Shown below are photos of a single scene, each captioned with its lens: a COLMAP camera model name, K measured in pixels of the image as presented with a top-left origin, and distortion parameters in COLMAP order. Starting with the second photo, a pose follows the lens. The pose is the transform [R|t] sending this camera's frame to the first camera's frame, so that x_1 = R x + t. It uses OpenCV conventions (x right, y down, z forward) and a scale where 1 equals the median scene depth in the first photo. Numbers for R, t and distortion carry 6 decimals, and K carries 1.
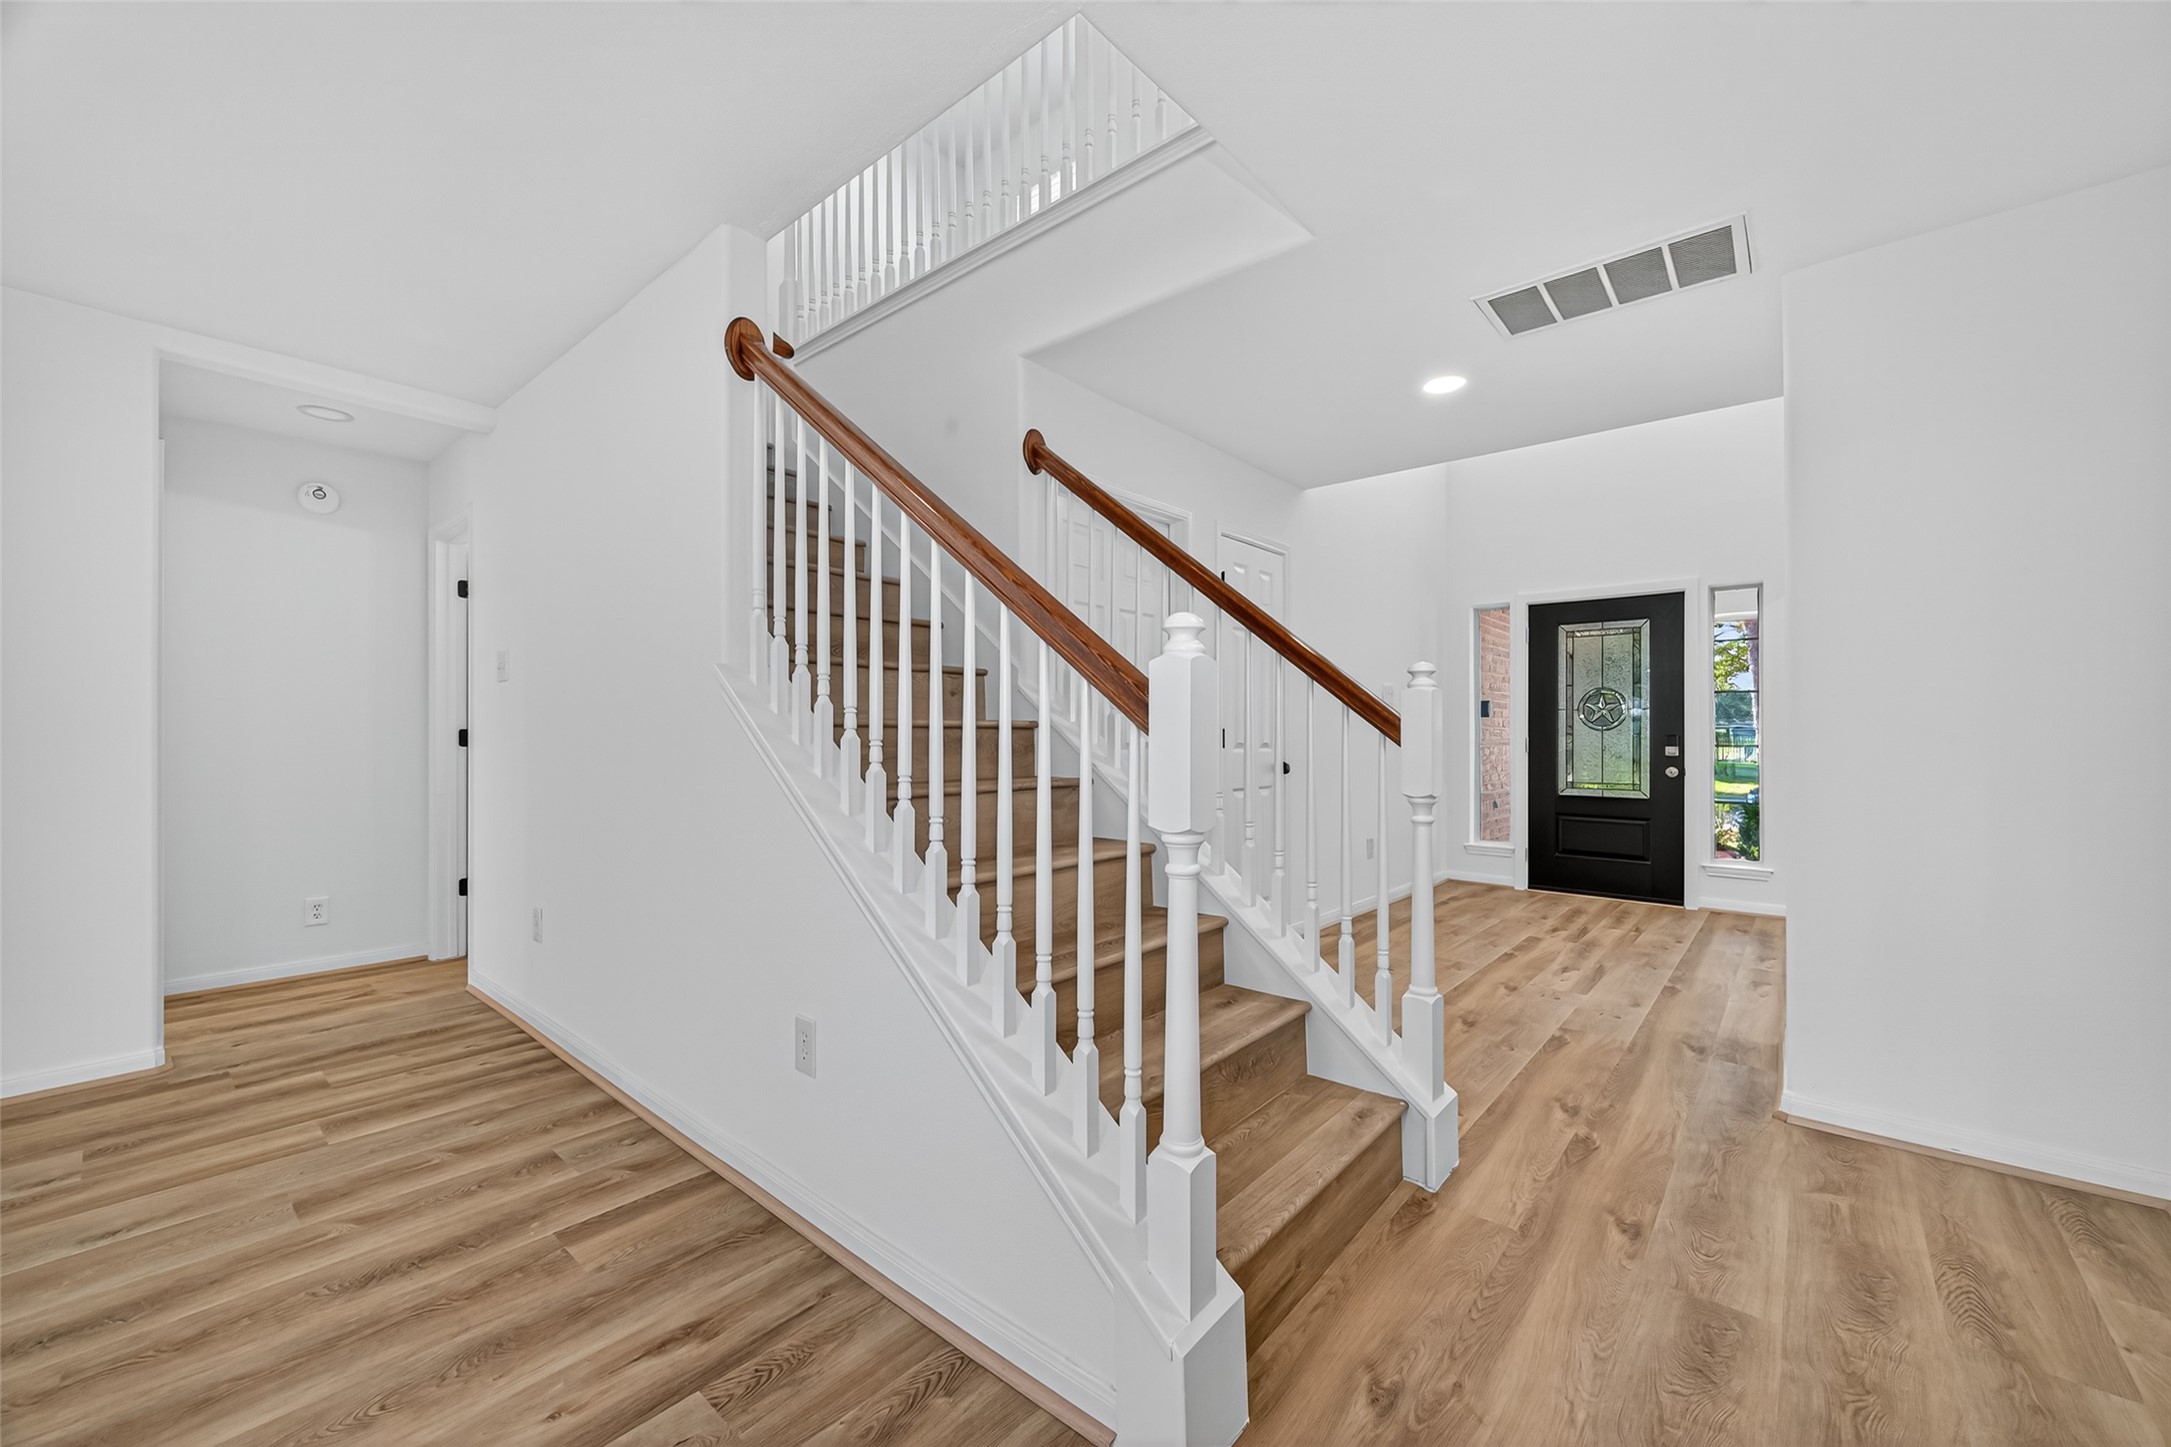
lens RADIAL K [[841.7, 0, 1081.5], [0, 841.7, 734.8], [0, 0, 1]] dist [0.001679, -0.000064]
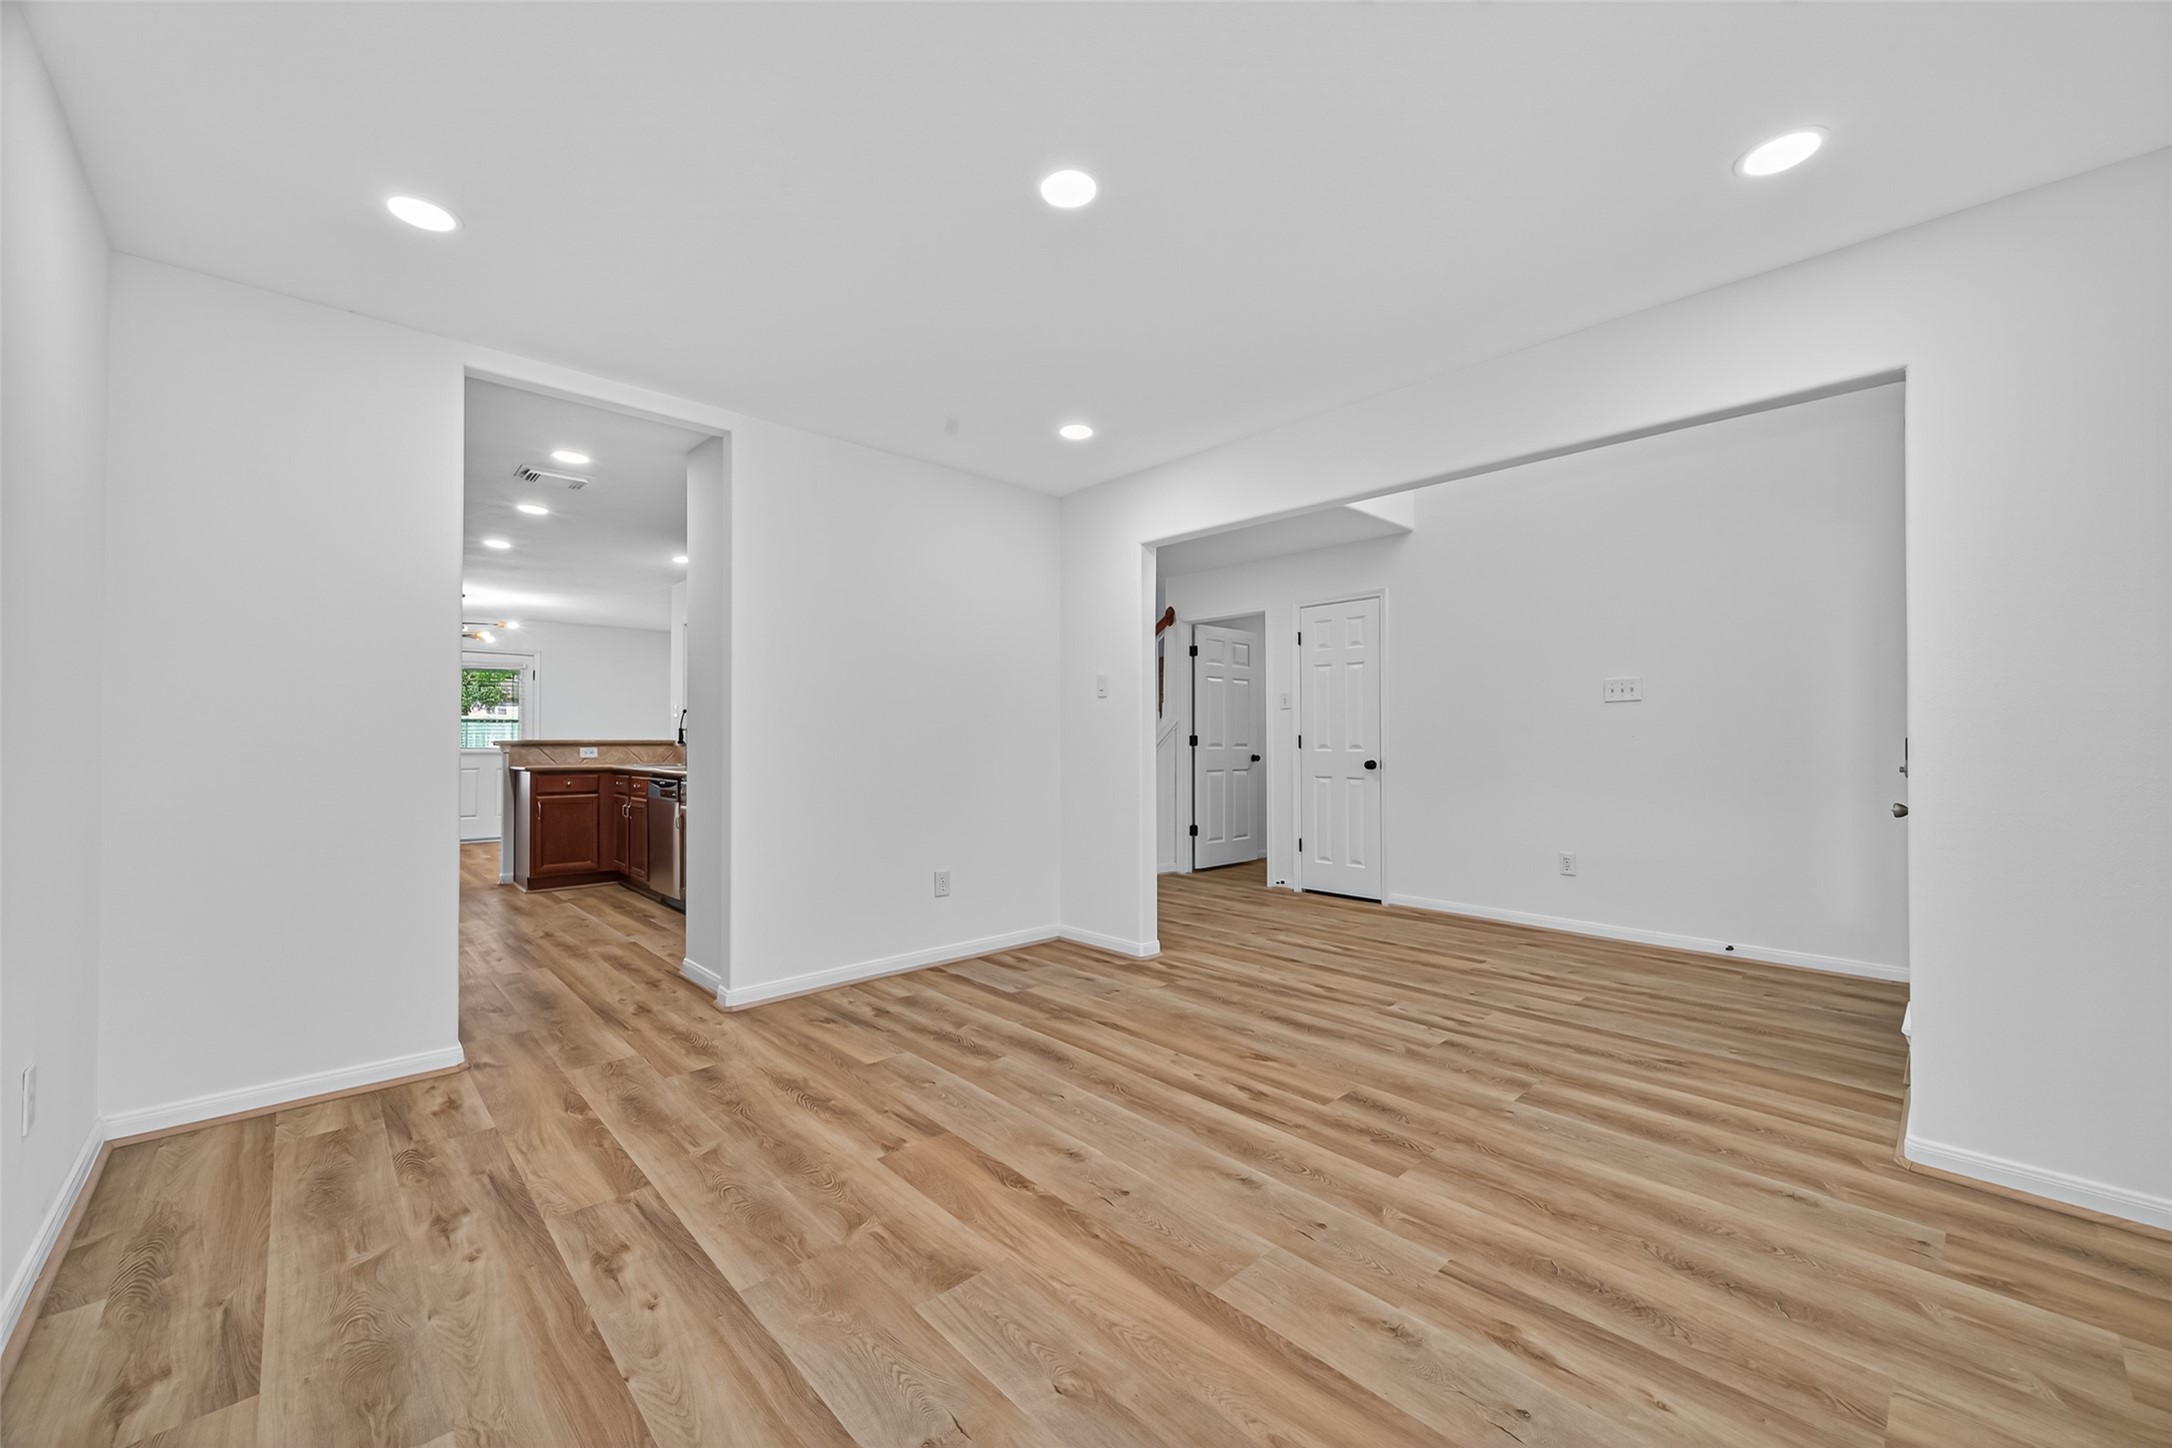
lens RADIAL K [[840.8, 0, 1087.4], [0, 840.8, 733.7], [0, 0, 1]] dist [0.006225, -0.001524]
pose [[-0.104611, -0.006243, -0.994494, 1.188058], [0.002847, 0.999974, -0.006577, 0.000030], [0.994509, -0.003519, -0.104590, 0.536781]]
